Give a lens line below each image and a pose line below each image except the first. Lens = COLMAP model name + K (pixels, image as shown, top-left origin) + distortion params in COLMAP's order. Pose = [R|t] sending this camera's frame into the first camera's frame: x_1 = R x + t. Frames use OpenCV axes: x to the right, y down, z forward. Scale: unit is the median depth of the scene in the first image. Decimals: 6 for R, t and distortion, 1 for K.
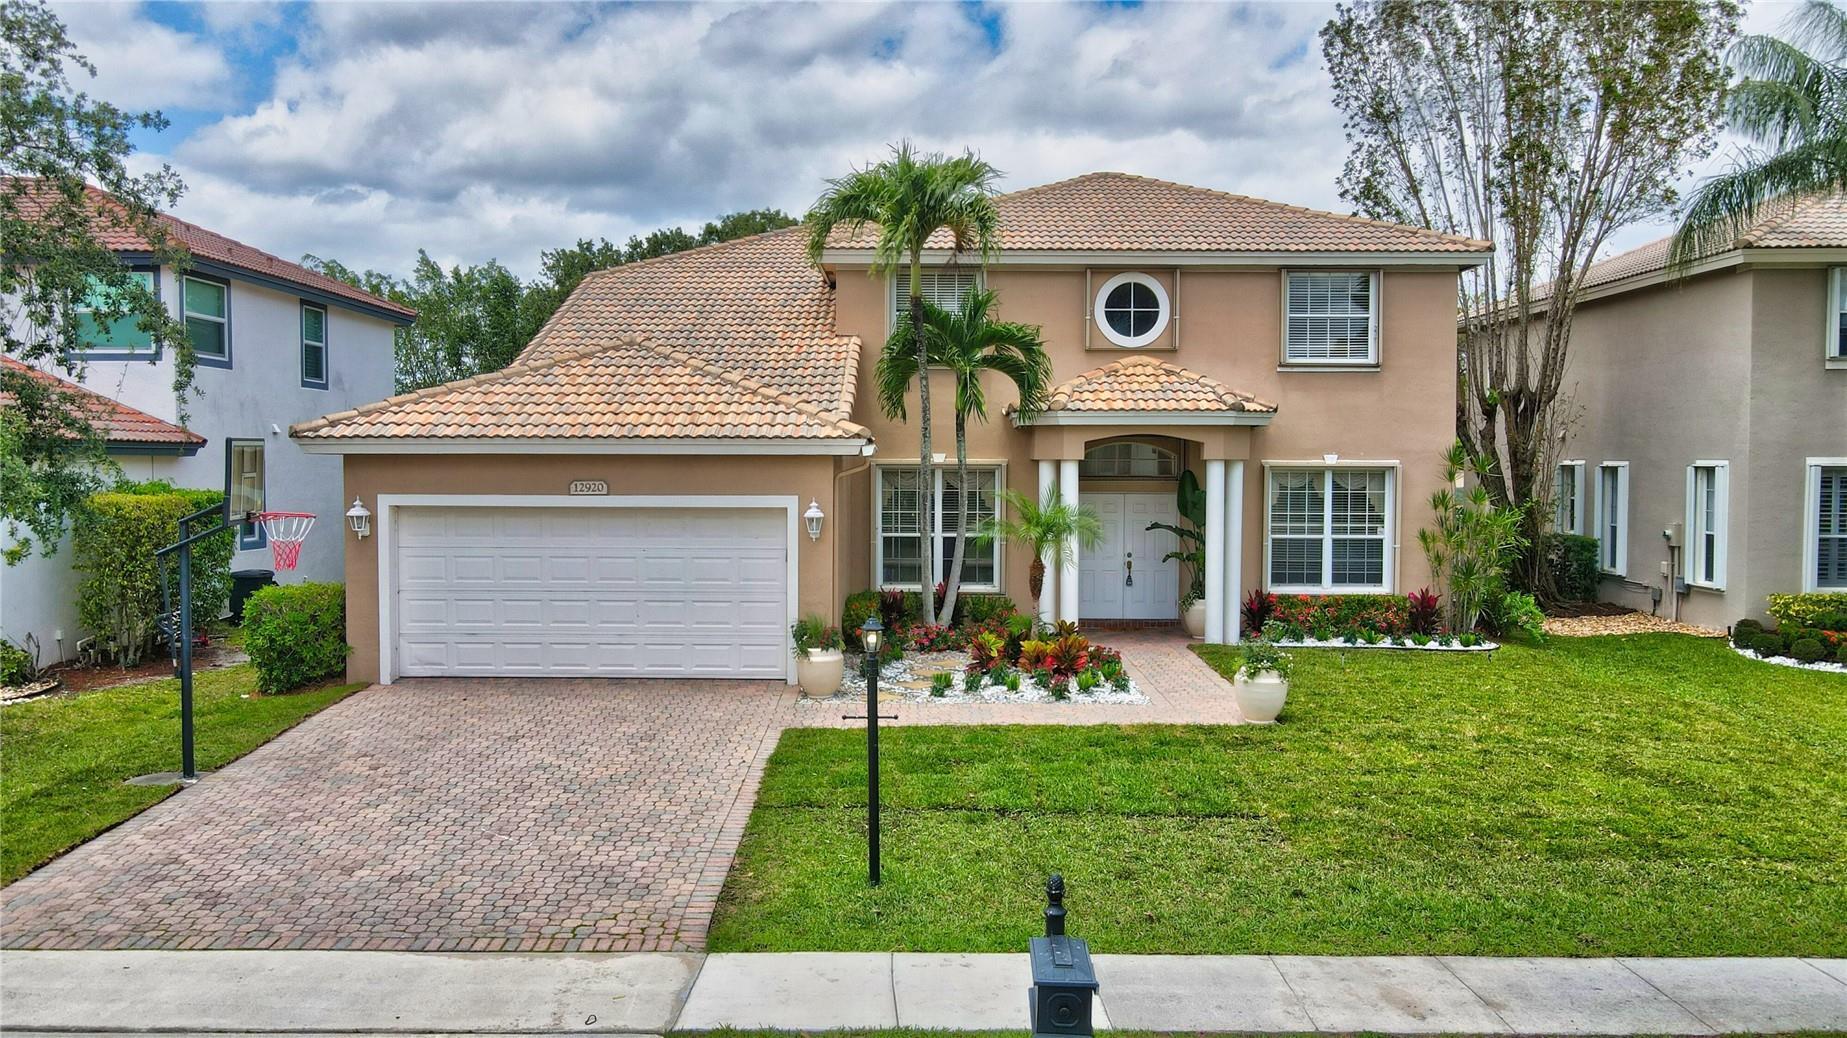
lens RADIAL K [[1428.2, 0, 923.5], [0, 1428.2, 519.0], [0, 0, 1]] dist [0.070770, 0.002182]
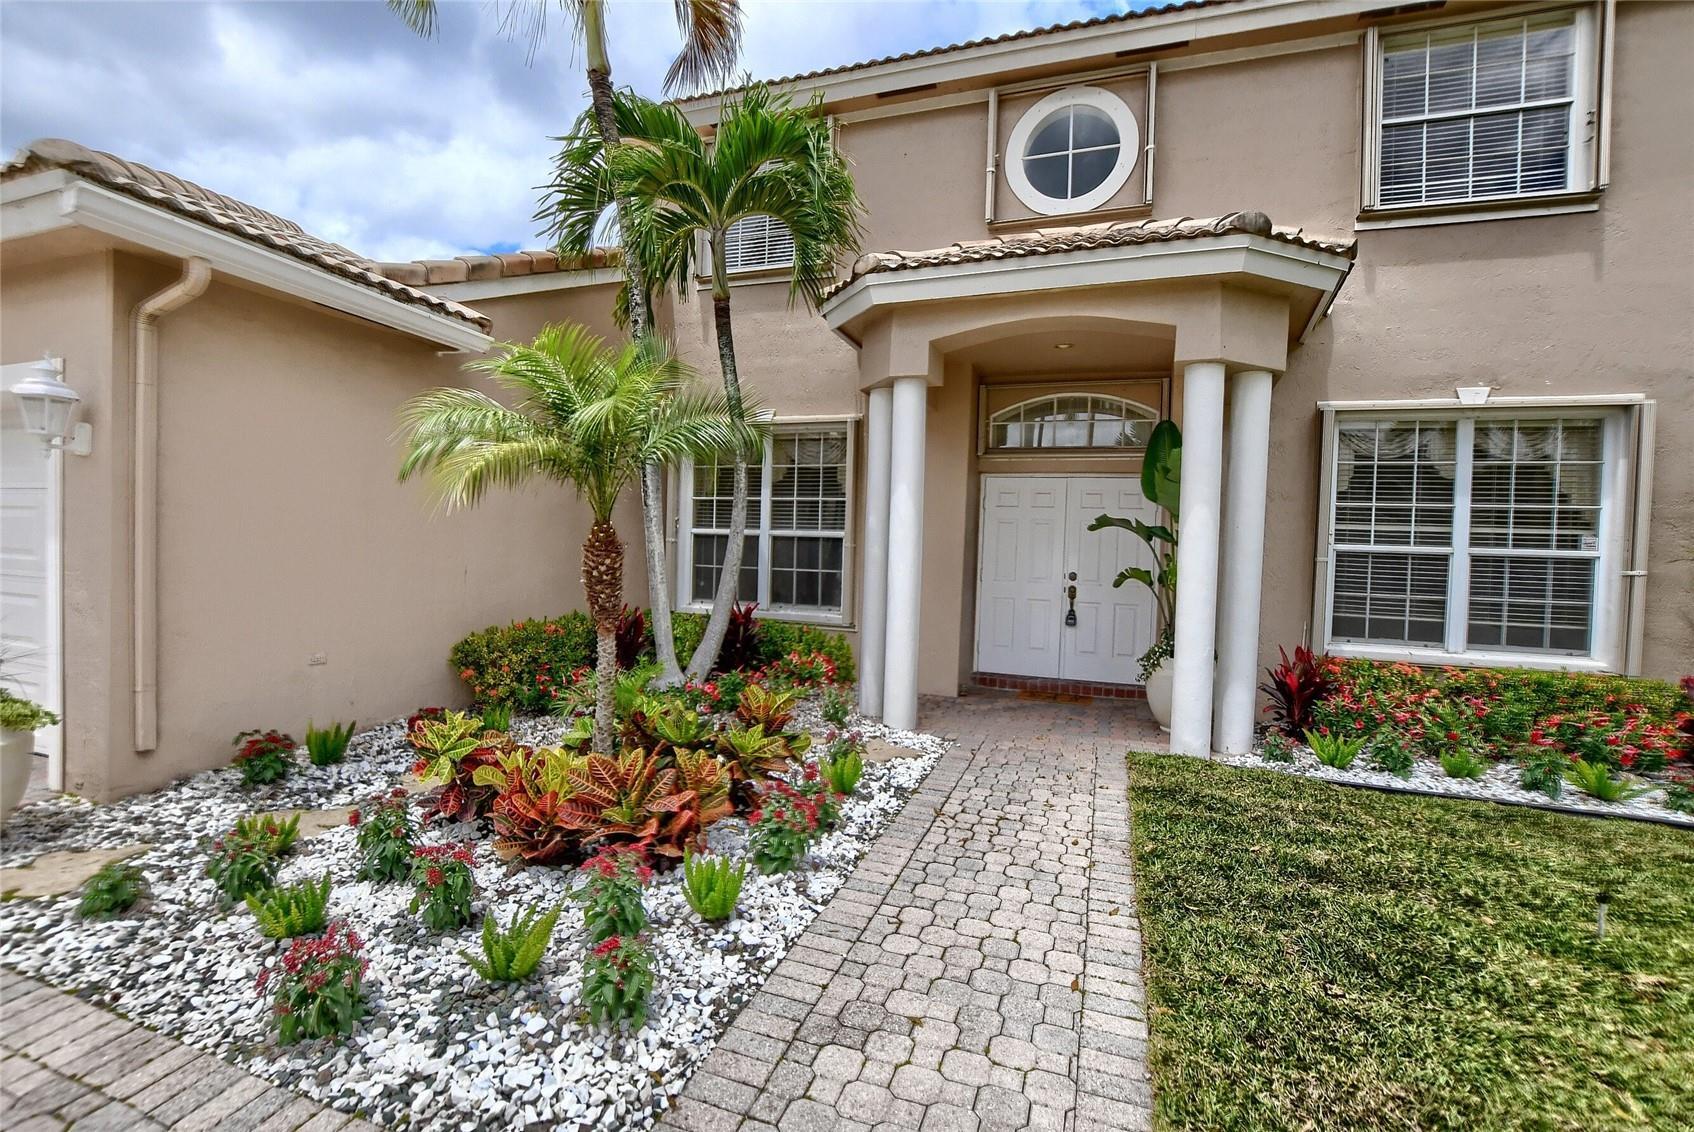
lens RADIAL K [[746.8, 0, 853.2], [0, 746.8, 562.6], [0, 0, 1]] dist [-0.012582, -0.000056]
pose [[0.942676, 0.034023, -0.331970, 0.167522], [-0.043986, 0.998778, -0.022541, 0.031808], [0.330797, 0.035851, 0.943021, 0.688435]]
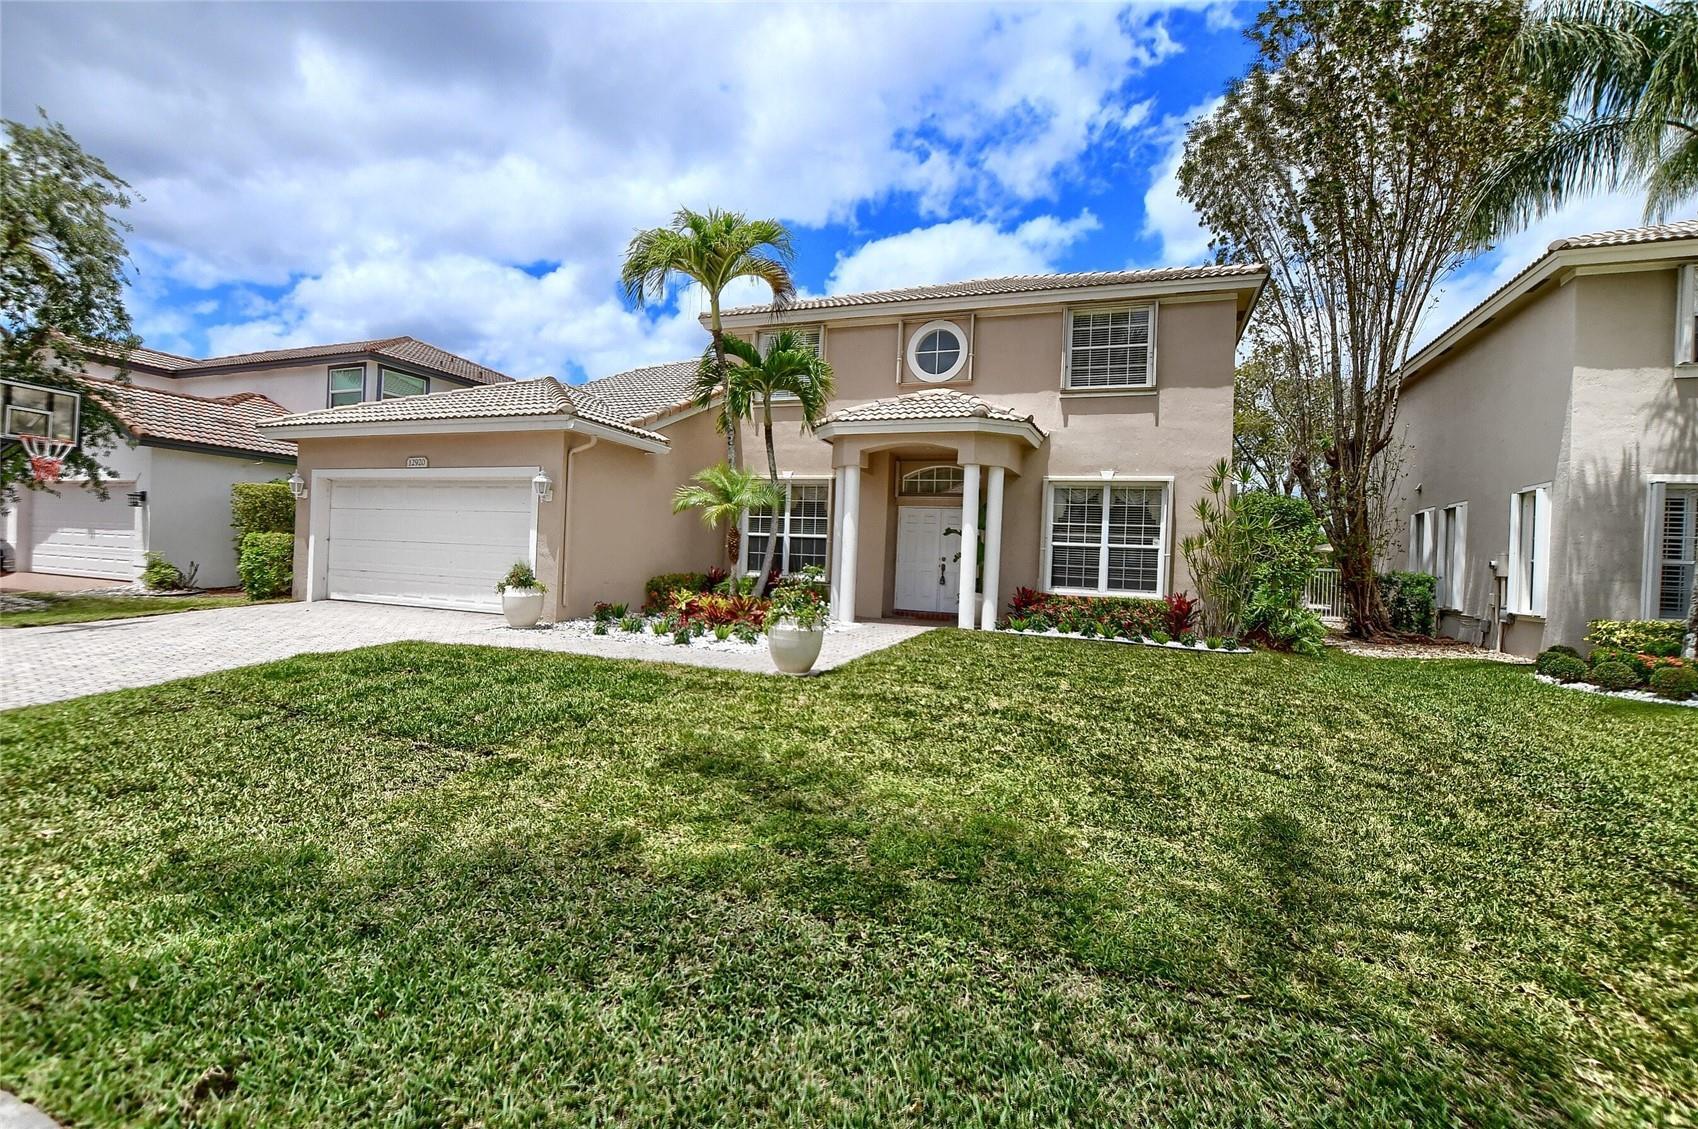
lens RADIAL K [[763.3, 0, 849.0], [0, 763.3, 564.5], [0, 0, 1]] dist [-0.000849, -0.000176]
pose [[0.931631, 0.039239, -0.361282, 0.314362], [-0.056814, 0.997656, -0.038149, 0.060956], [0.358938, 0.056066, 0.931676, 0.384184]]
